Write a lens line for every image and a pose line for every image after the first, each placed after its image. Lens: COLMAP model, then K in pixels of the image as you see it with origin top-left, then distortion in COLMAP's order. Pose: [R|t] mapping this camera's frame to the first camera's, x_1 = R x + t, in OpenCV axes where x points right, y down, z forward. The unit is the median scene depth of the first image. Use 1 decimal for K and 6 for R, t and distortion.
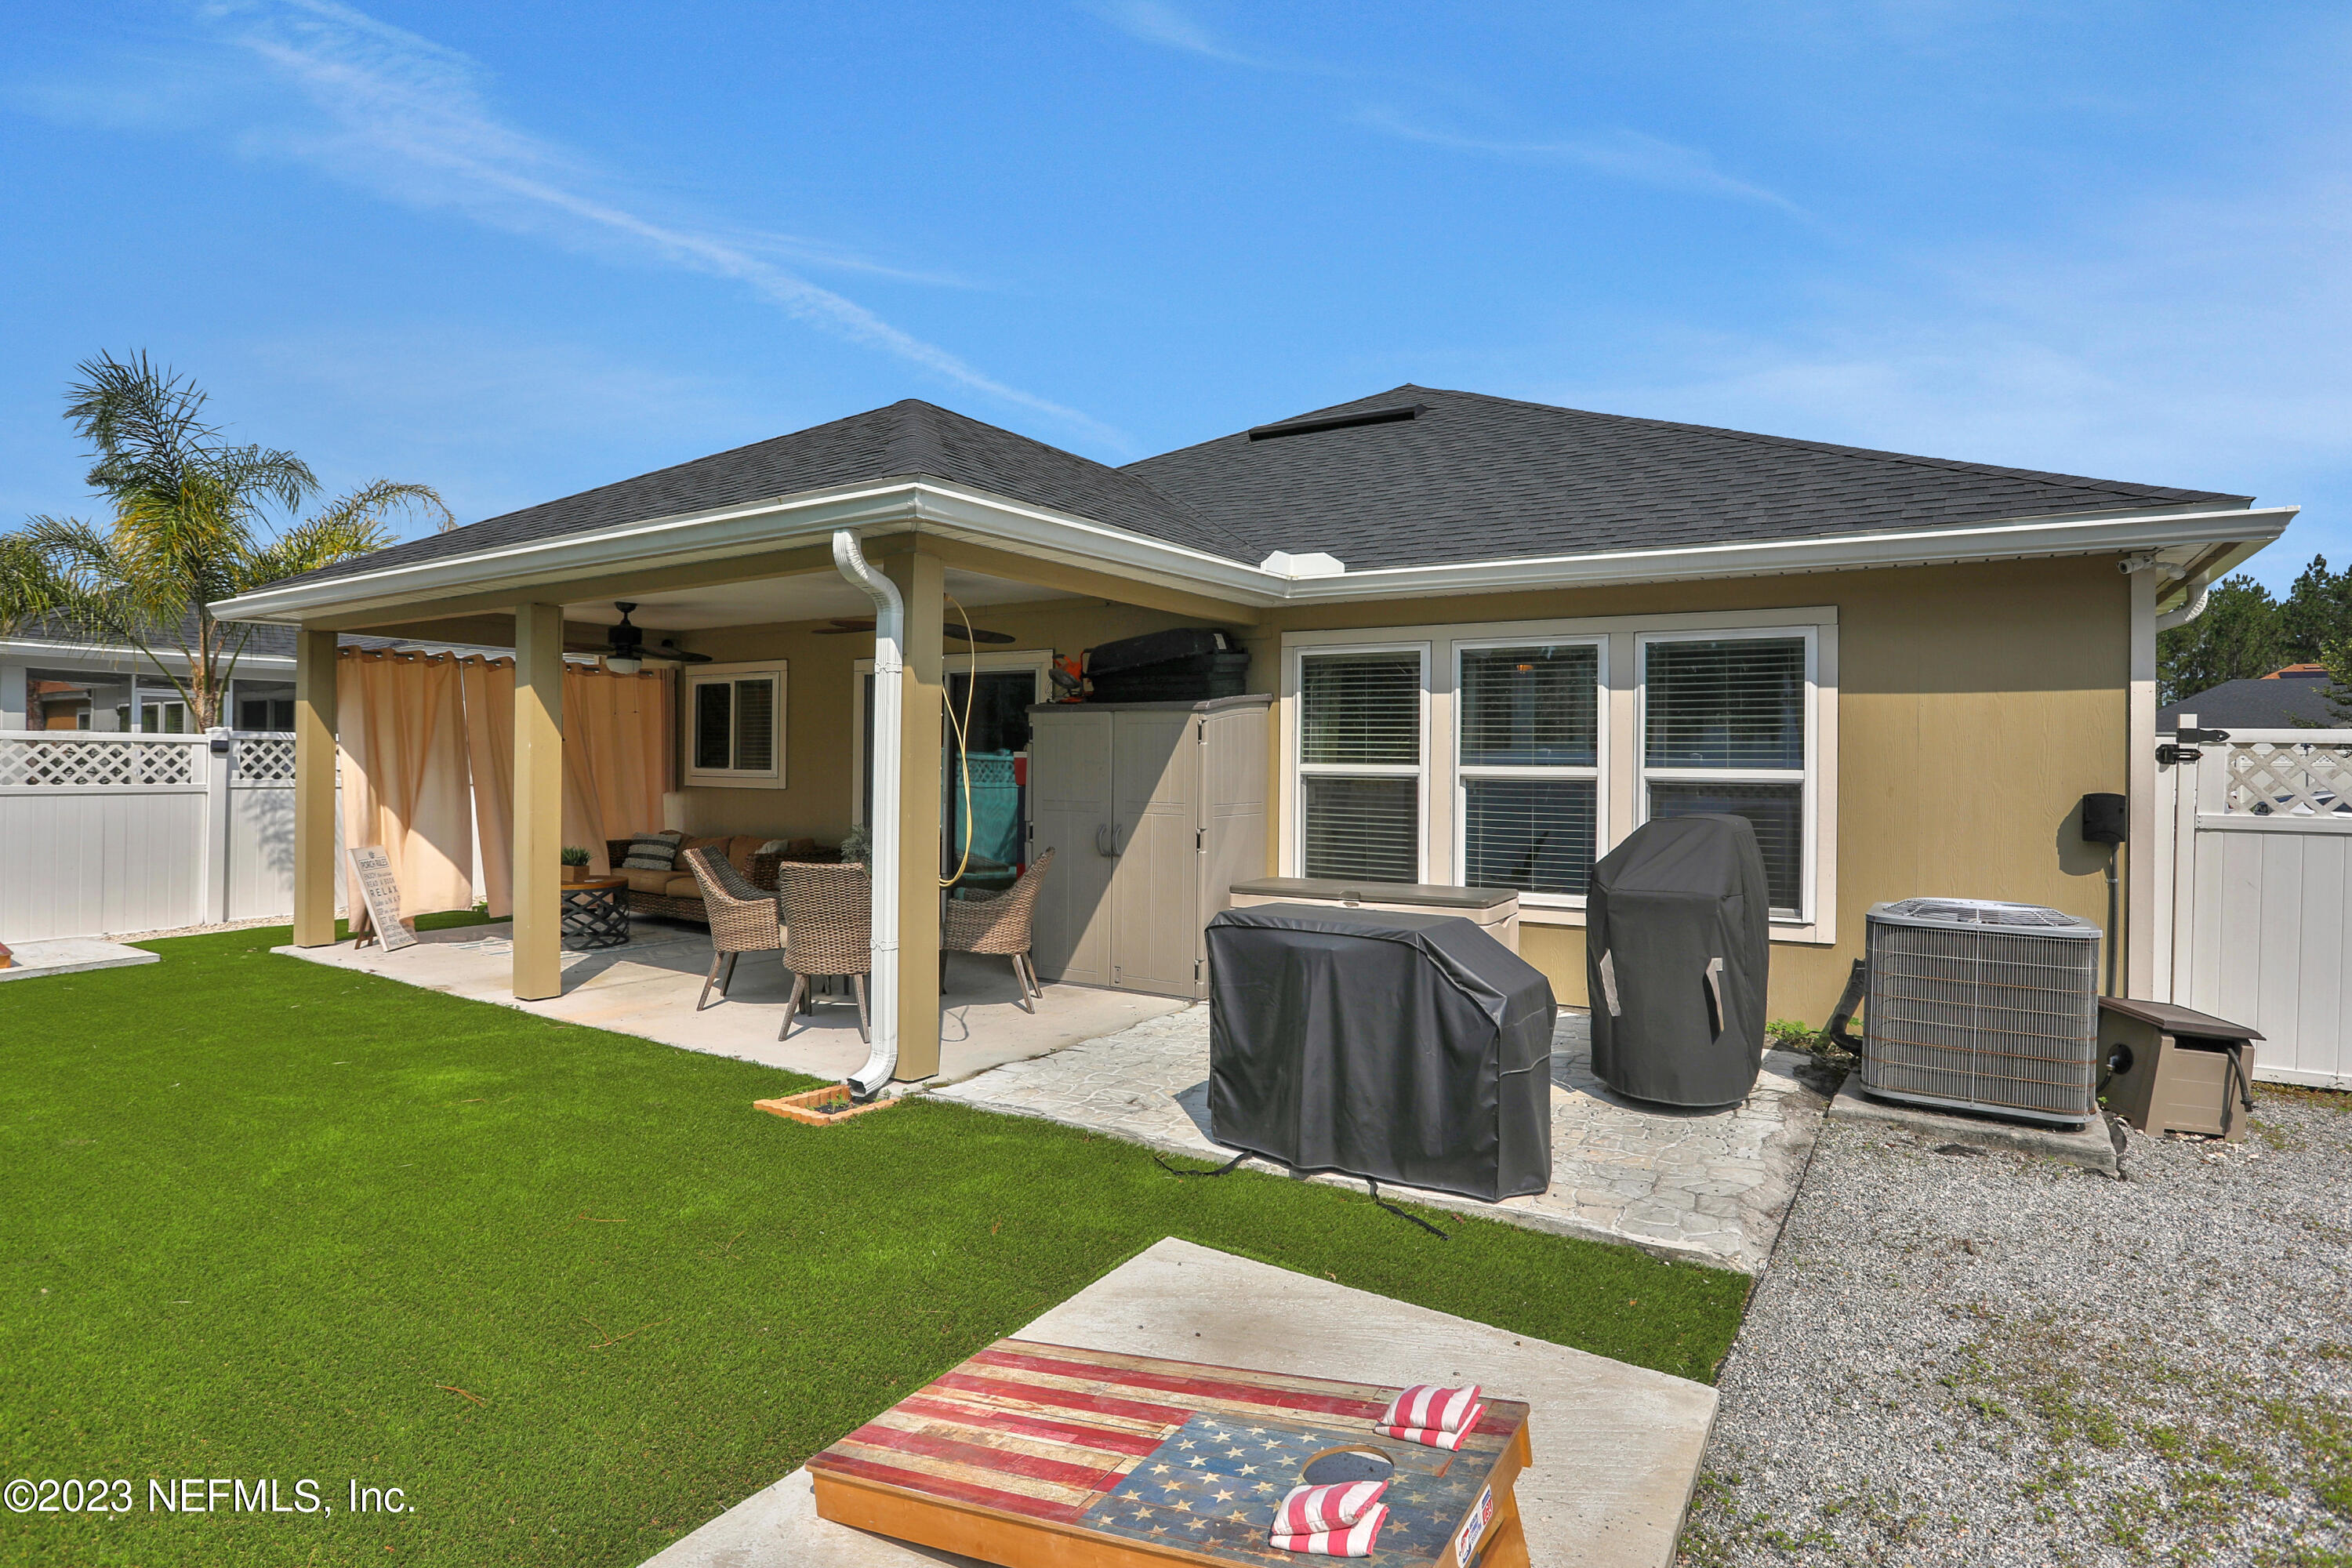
lens RADIAL K [[1192.0, 0, 1193.8], [0, 1192.0, 780.3], [0, 0, 1]] dist [-0.005009, -0.001284]
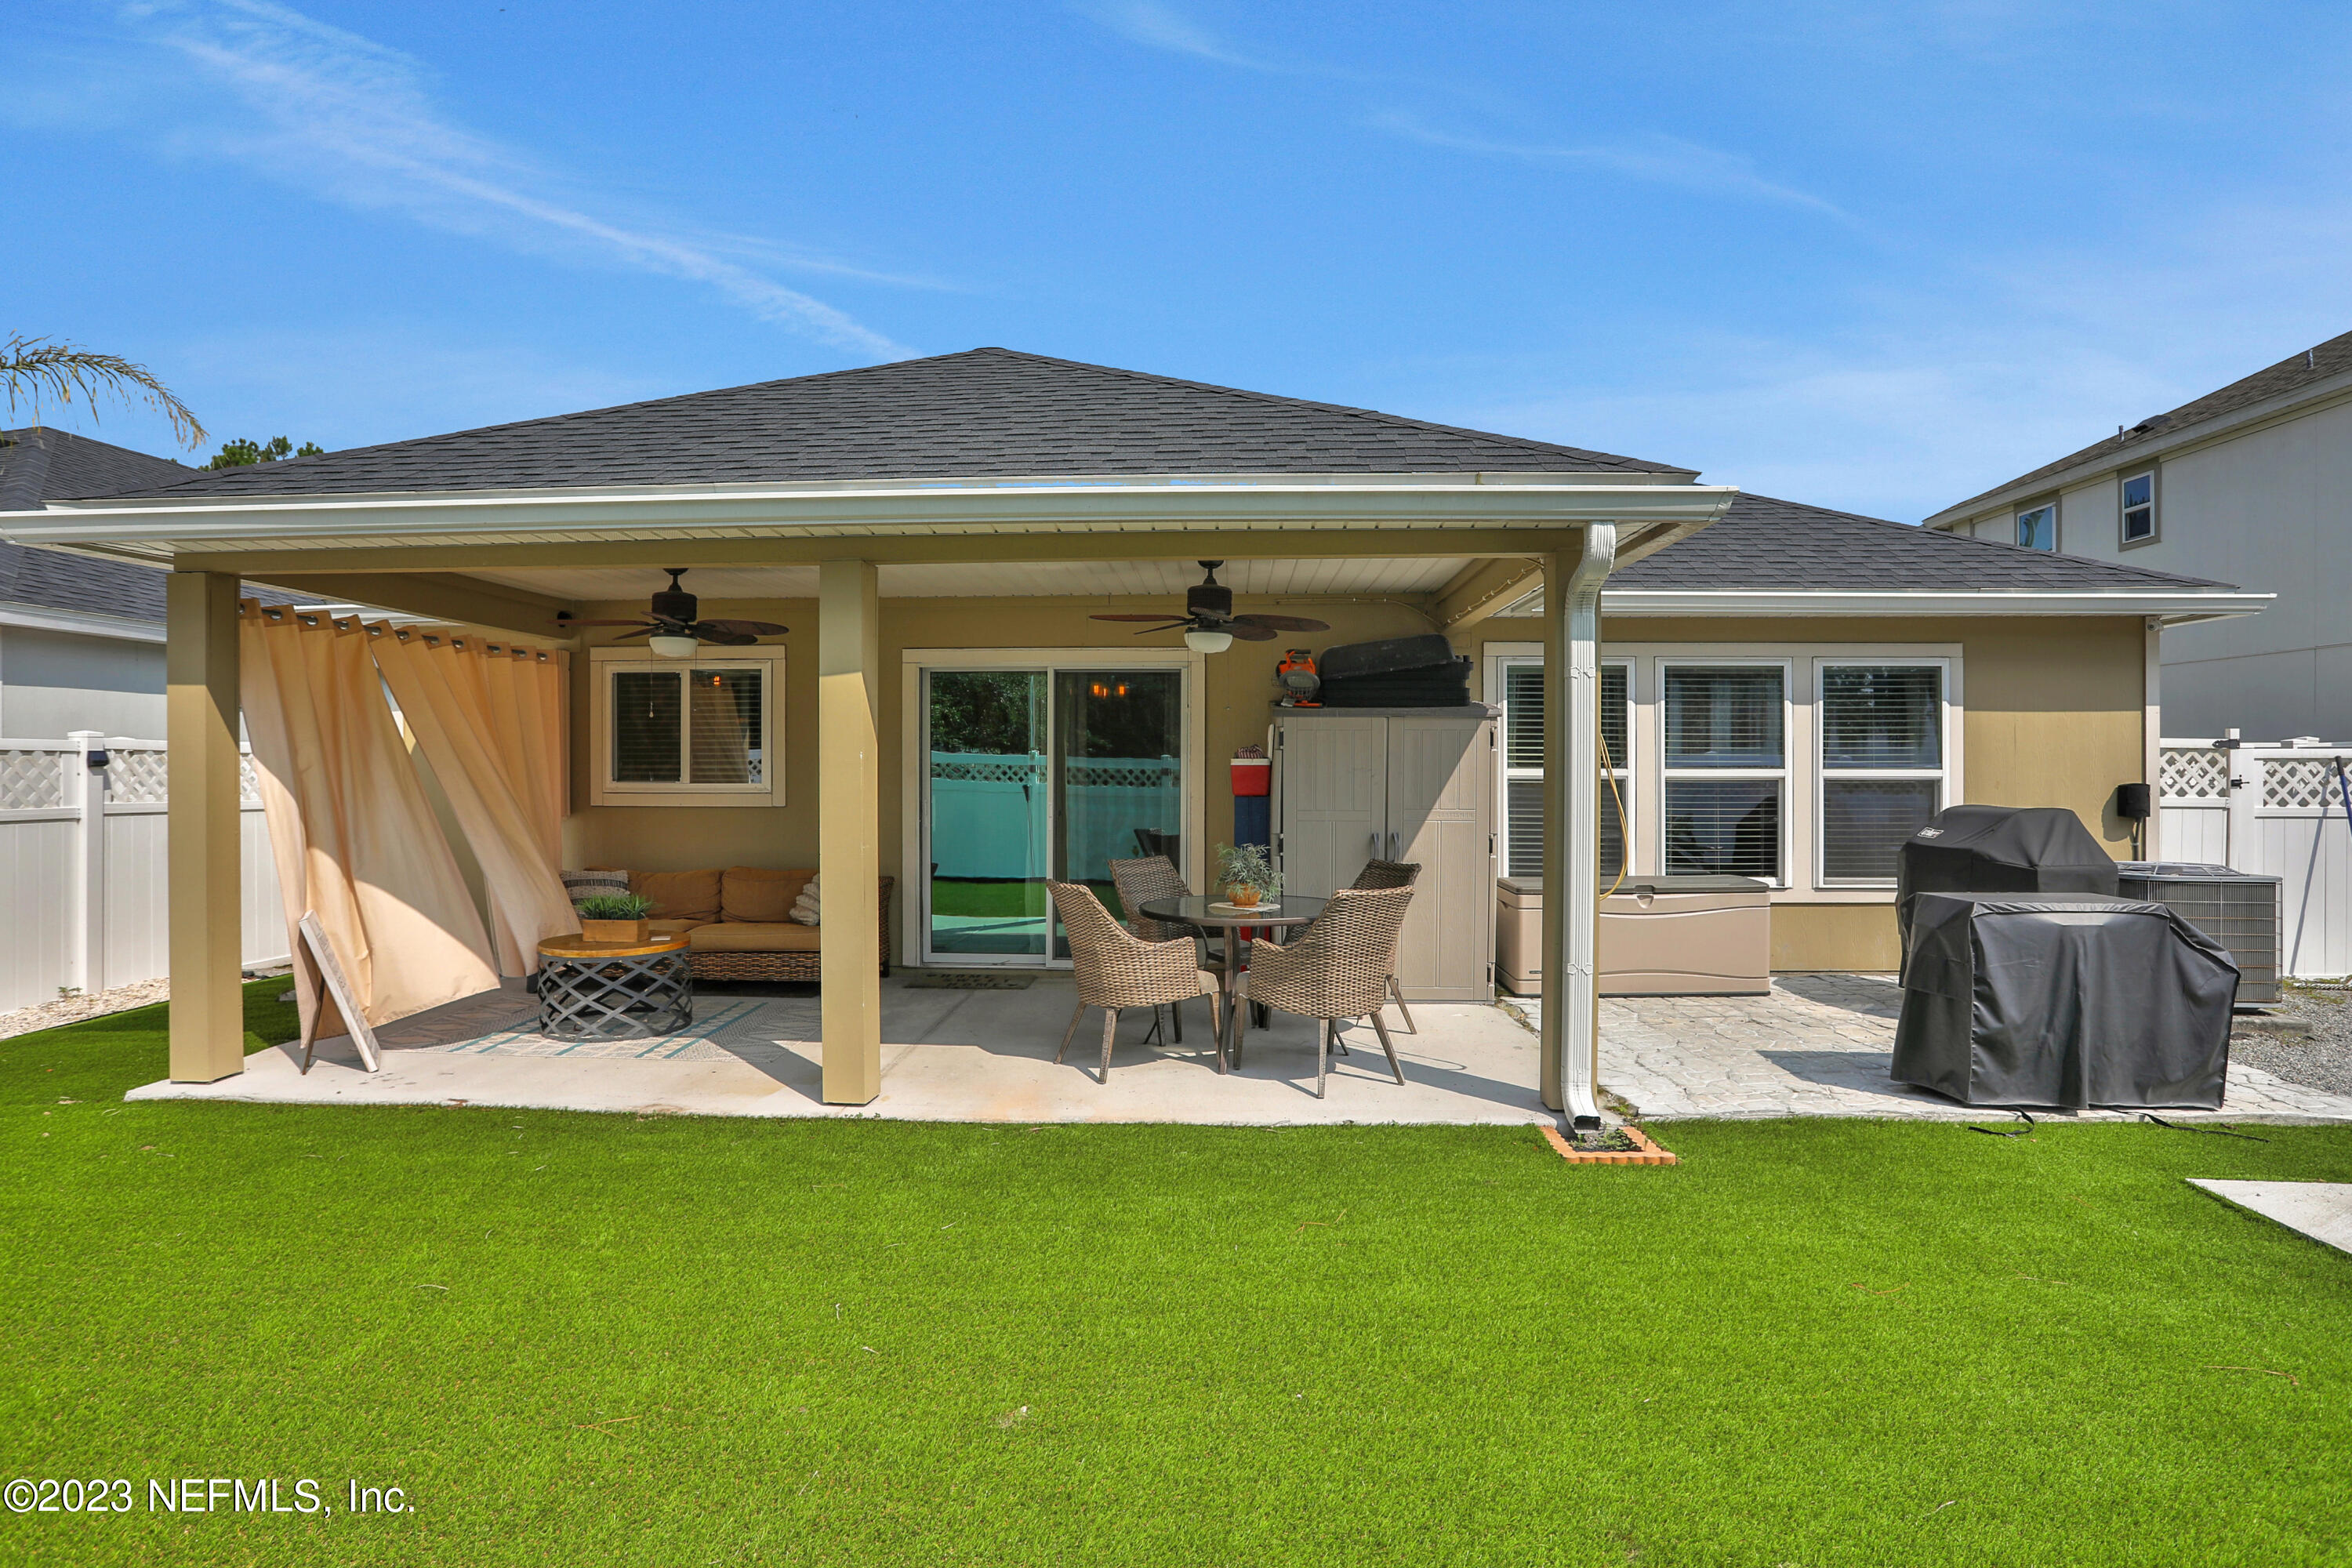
lens RADIAL K [[1192.0, 0, 1183.4], [0, 1192.0, 766.0], [0, 0, 1]] dist [-0.005009, -0.001284]
pose [[0.871400, -0.007672, 0.490513, -0.767826], [0.016052, 0.999788, -0.012879, -0.008314], [-0.490311, 0.019097, 0.871339, 0.257779]]
